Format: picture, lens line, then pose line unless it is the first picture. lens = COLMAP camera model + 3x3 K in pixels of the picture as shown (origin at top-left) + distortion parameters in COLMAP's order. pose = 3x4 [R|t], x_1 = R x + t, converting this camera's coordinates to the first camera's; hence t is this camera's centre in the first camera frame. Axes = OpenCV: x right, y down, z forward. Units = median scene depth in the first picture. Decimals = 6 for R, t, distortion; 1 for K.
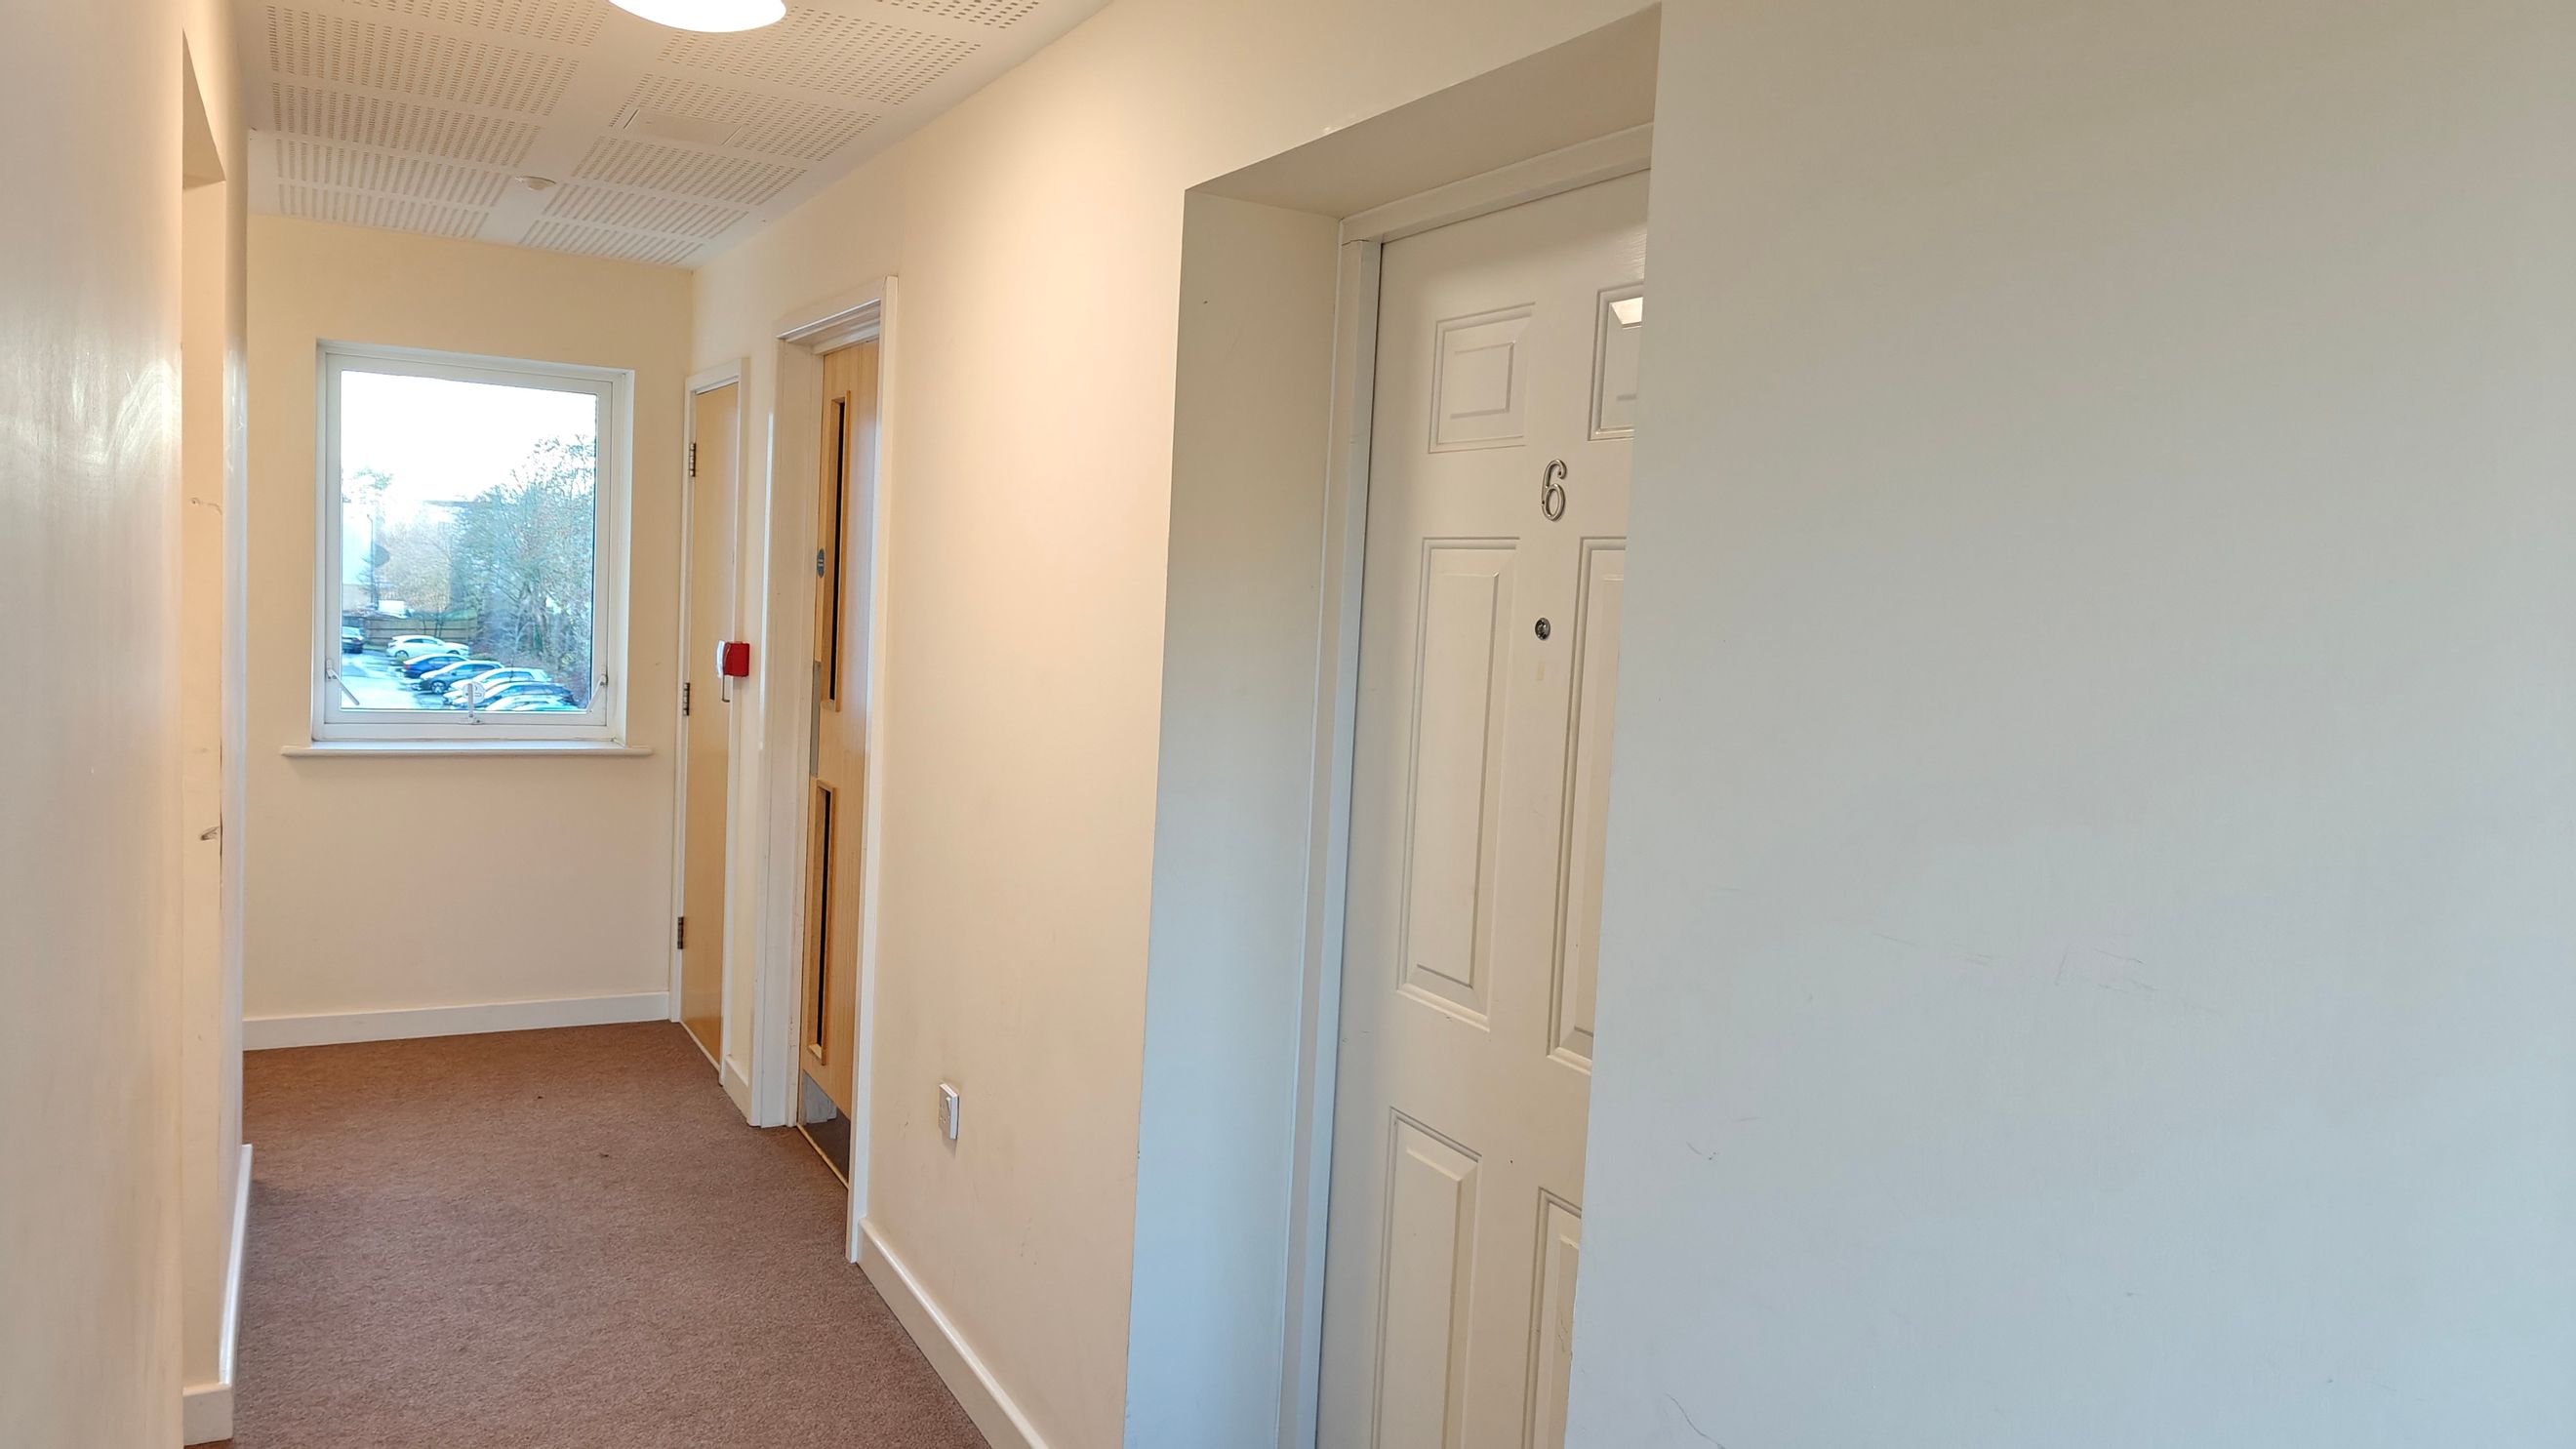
lens RADIAL K [[1746.0, 0, 1273.6], [0, 1746.0, 723.0], [0, 0, 1]] dist [0.066433, -0.076446]
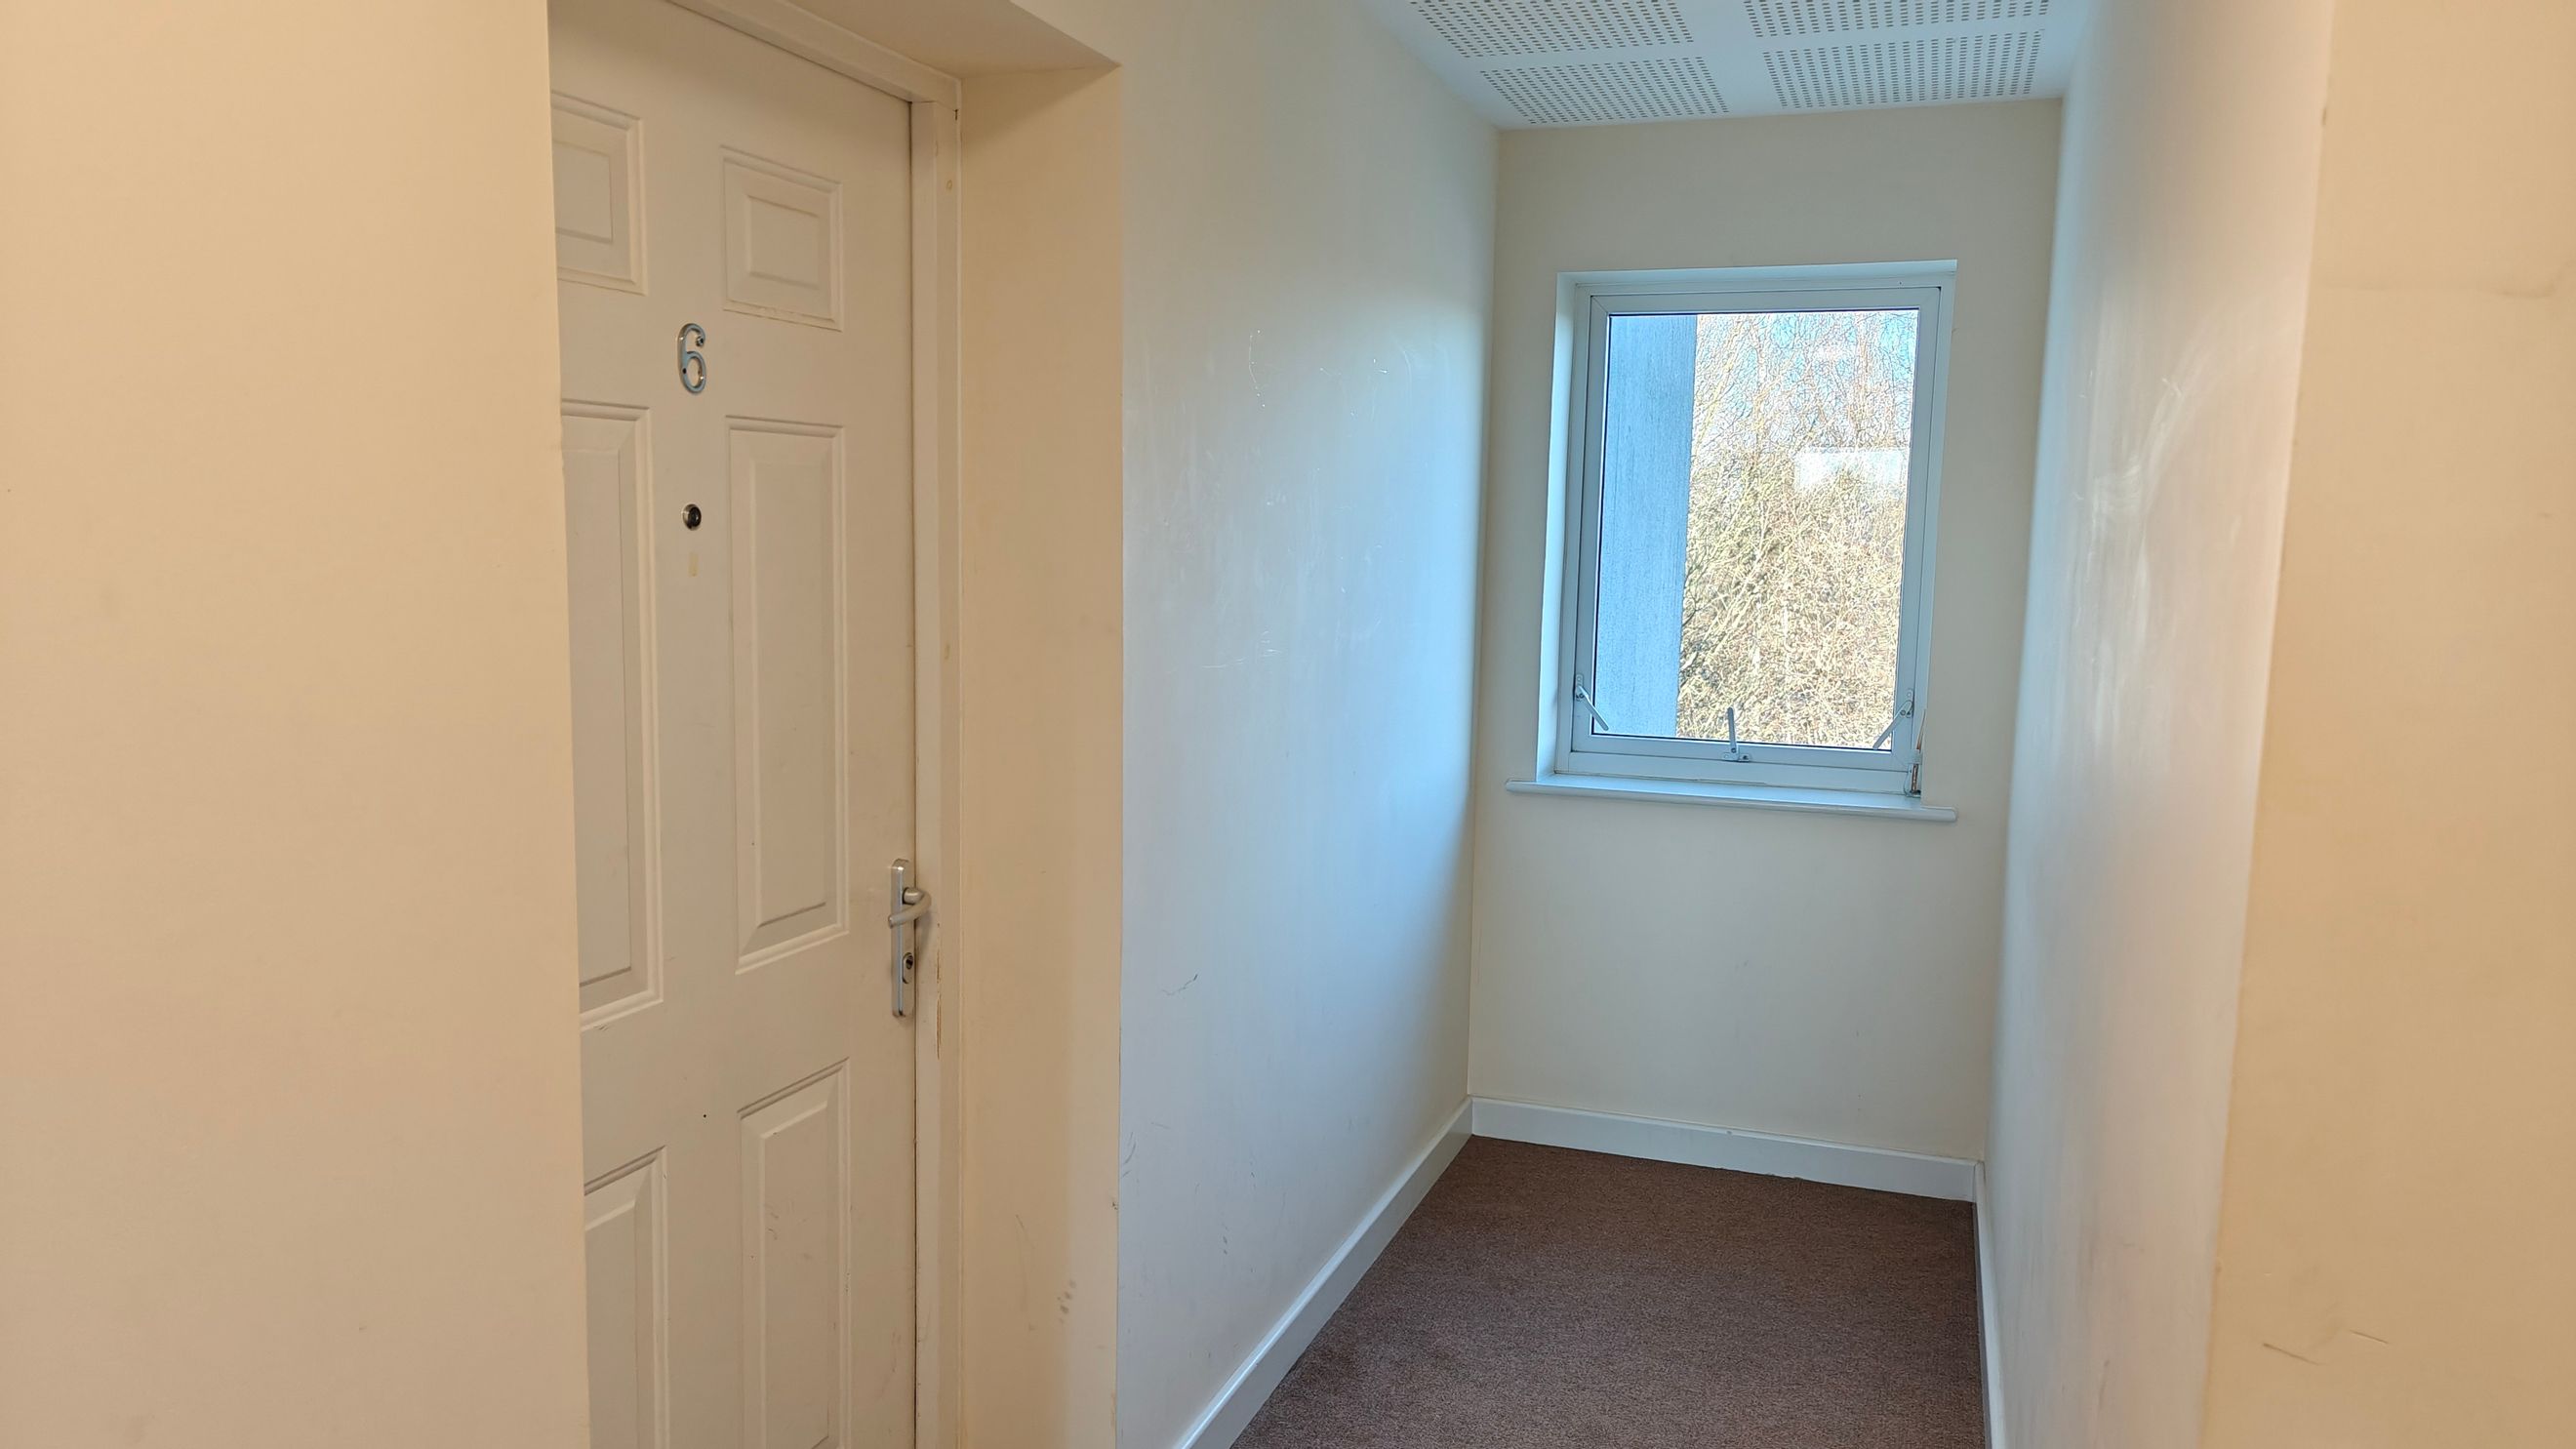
lens RADIAL K [[1746.0, 0, 1273.6], [0, 1746.0, 723.0], [0, 0, 1]] dist [0.066433, -0.076446]
pose [[-0.648906, -0.156858, 0.744524, -0.707508], [0.002001, 0.978164, 0.207826, -0.135792], [-0.760866, 0.136349, -0.634423, 1.355994]]
